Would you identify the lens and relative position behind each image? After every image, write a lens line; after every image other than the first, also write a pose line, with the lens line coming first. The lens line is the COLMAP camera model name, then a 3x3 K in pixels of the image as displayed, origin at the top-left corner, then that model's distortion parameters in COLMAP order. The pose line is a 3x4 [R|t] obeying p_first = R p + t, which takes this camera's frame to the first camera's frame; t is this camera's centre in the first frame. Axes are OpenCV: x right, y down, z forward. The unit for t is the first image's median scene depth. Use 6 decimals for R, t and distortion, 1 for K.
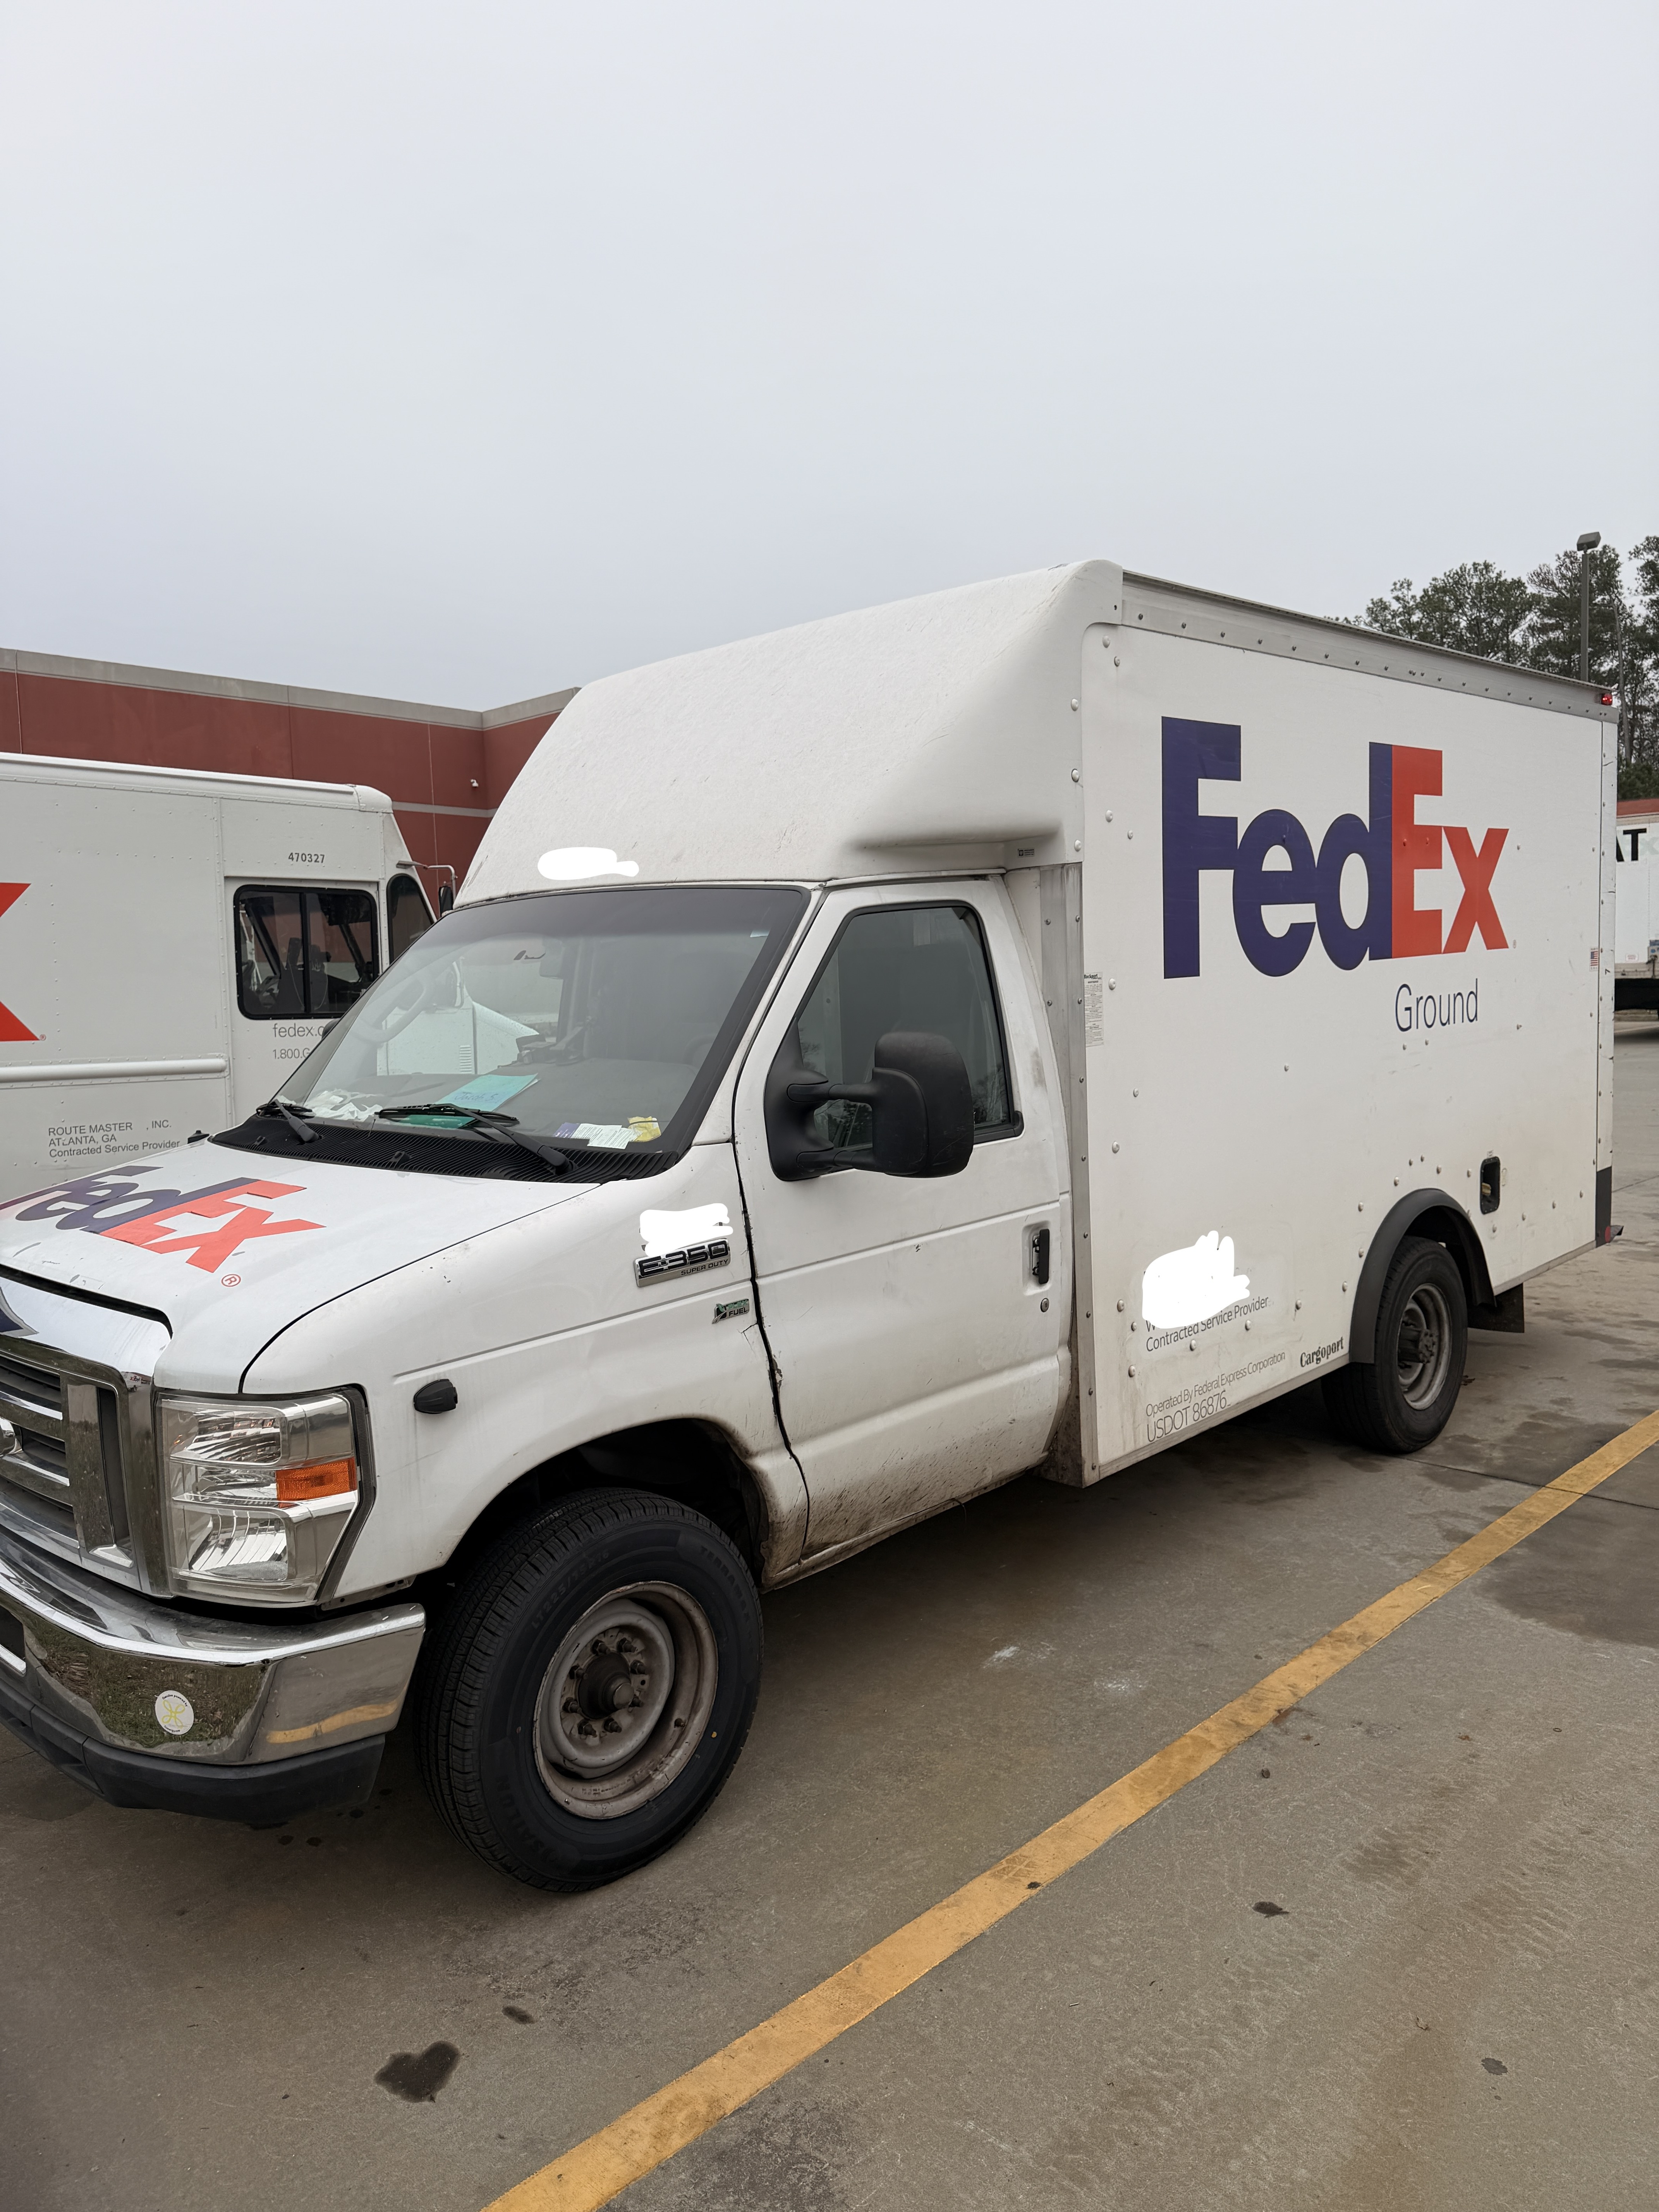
lens RADIAL K [[1735.6, 0, 840.8], [0, 1735.6, 1112.8], [0, 0, 1]] dist [0.015618, 0.001687]
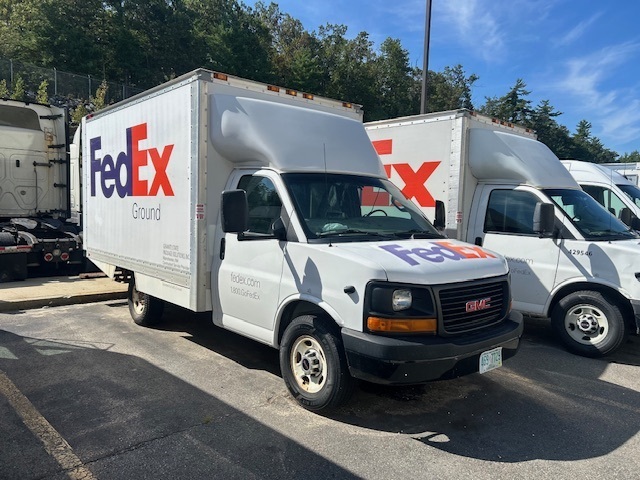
lens RADIAL K [[484.0, 0, 326.5], [0, 484.0, 257.6], [0, 0, 1]] dist [0.033937, -0.021672]
pose [[-0.146001, 0.125871, -0.981244, 0.838680], [-0.130758, 0.980715, 0.145258, -0.112893], [0.980605, 0.149513, -0.126726, 1.085665]]
